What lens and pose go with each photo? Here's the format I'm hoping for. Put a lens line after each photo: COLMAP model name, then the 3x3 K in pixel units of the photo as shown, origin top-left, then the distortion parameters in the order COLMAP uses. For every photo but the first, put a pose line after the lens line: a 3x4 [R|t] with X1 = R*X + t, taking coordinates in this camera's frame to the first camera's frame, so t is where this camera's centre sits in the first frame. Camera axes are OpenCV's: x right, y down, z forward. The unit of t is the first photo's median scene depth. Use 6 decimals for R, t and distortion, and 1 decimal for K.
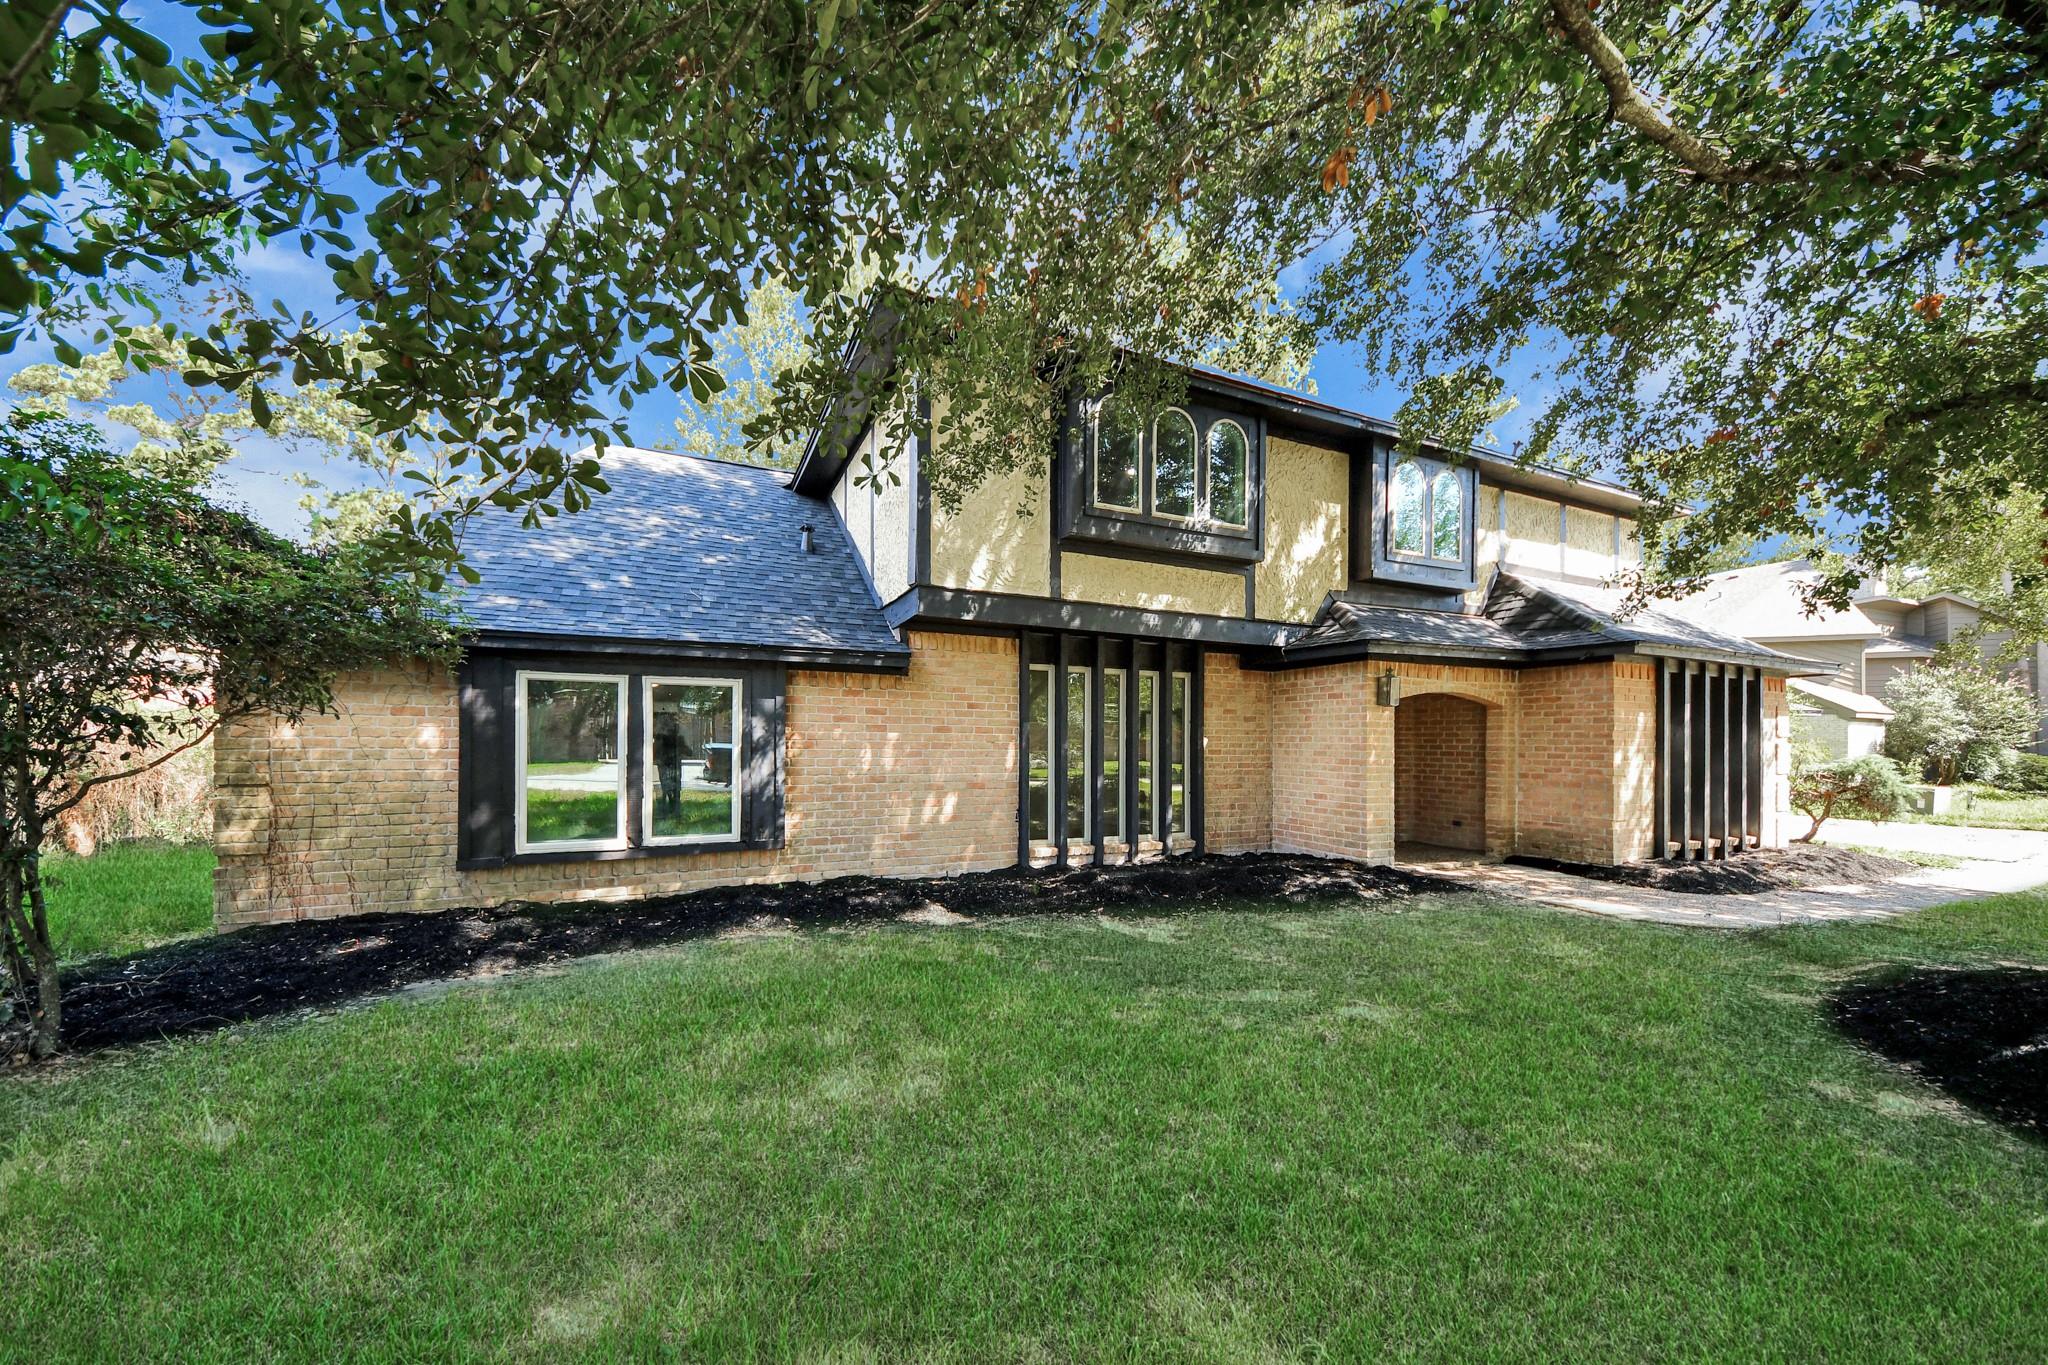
lens RADIAL K [[802.6, 0, 959.9], [0, 802.6, 729.2], [0, 0, 1]] dist [0.033817, -0.028384]
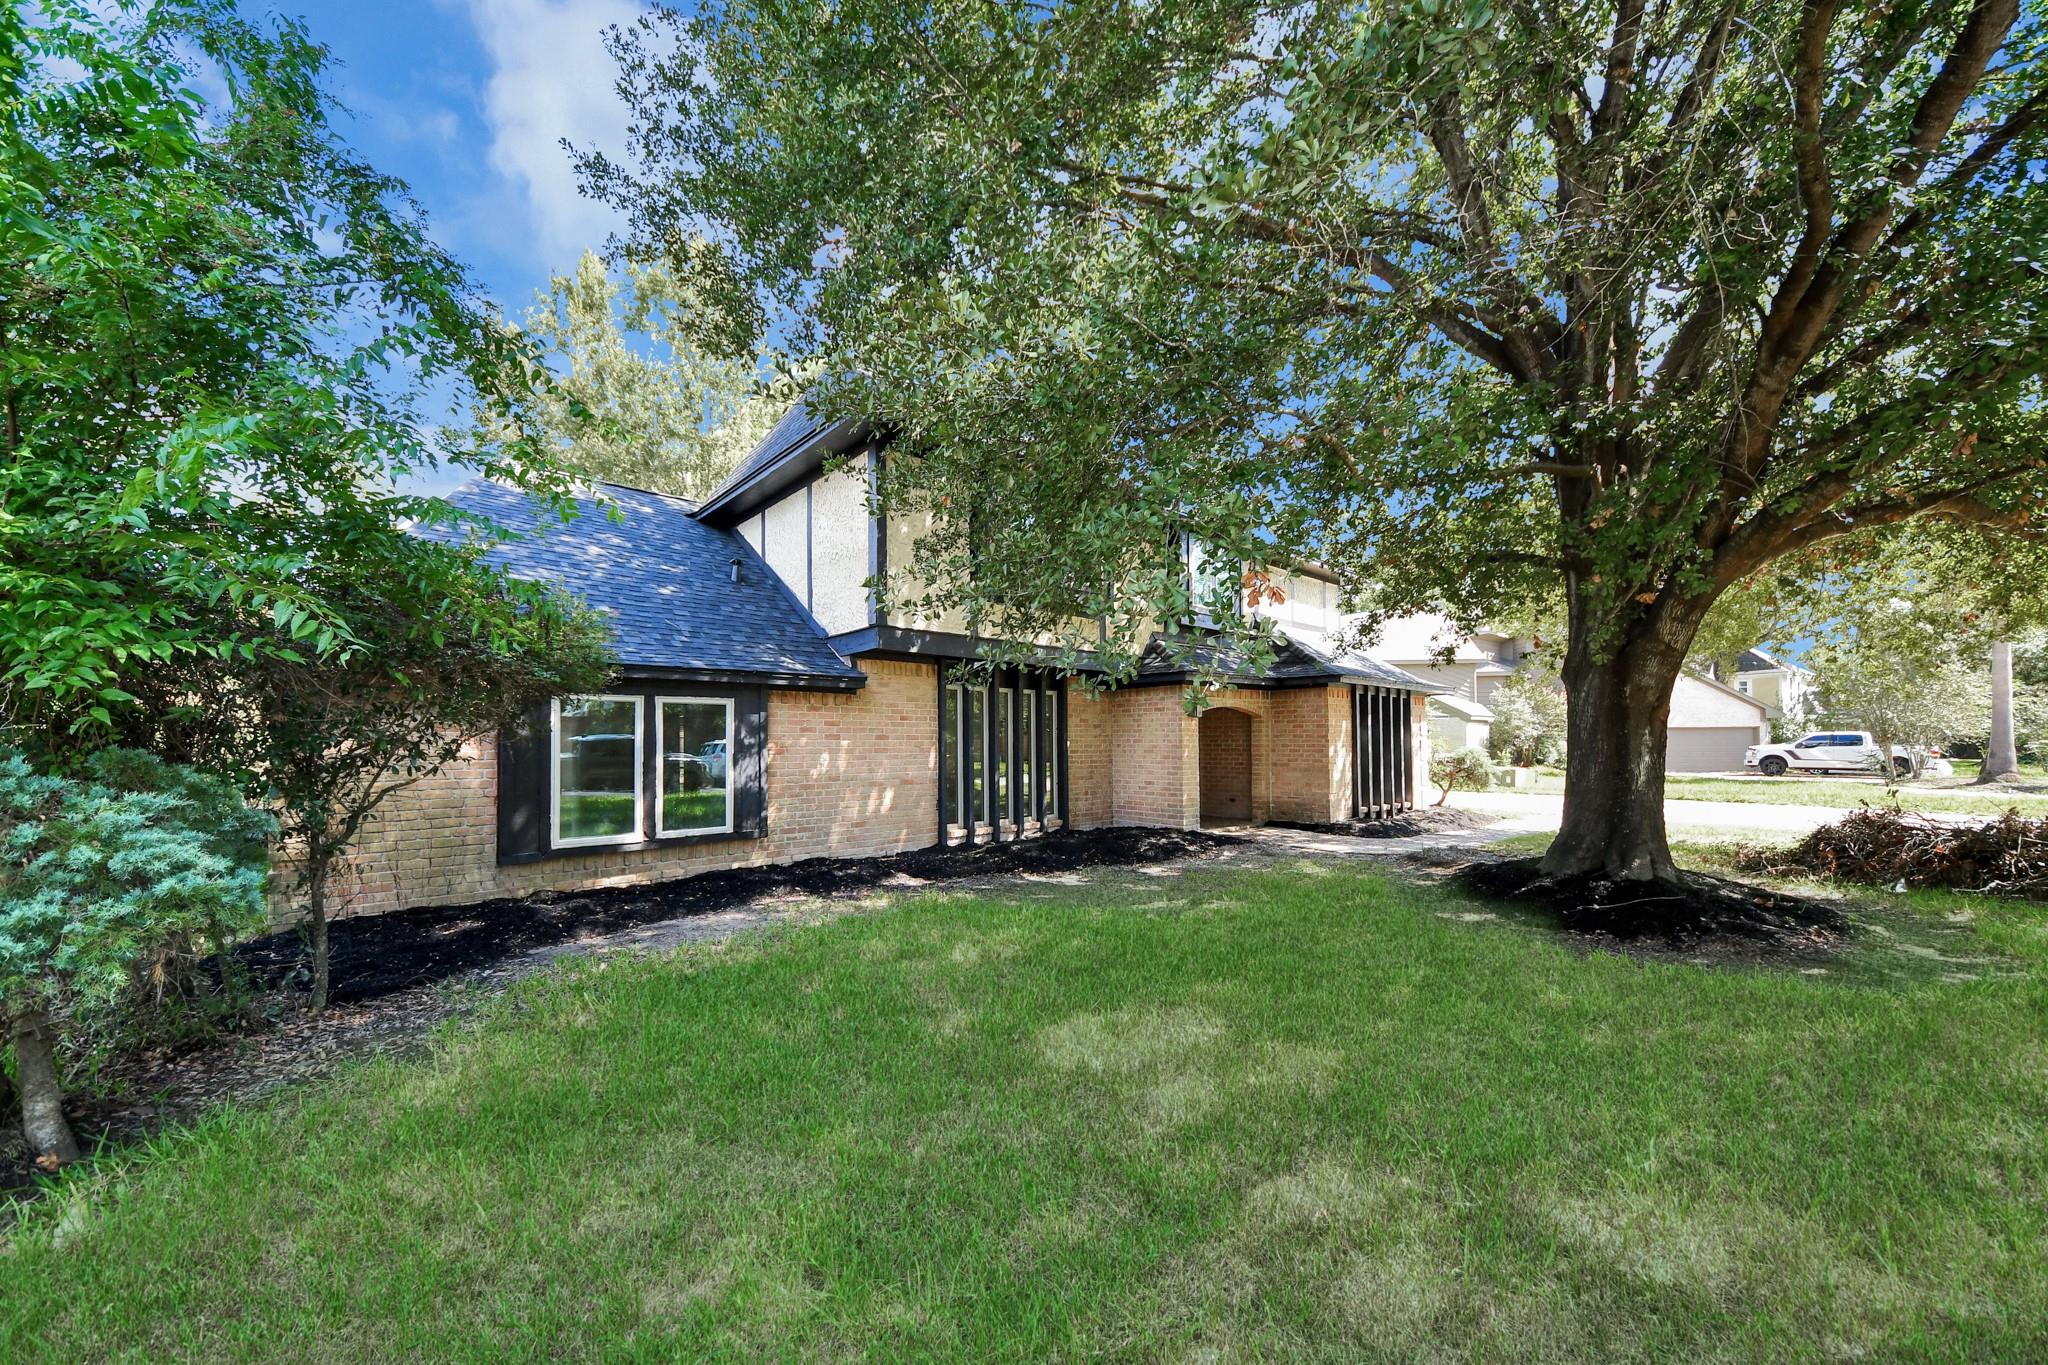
lens RADIAL K [[765.0, 0, 1000.5], [0, 765.0, 712.9], [0, 0, 1]] dist [0.010362, -0.000139]
pose [[0.958819, -0.002552, 0.284008, -0.181215], [0.009724, 0.999668, -0.023844, -0.007312], [-0.283853, 0.025624, 0.958525, -0.189840]]
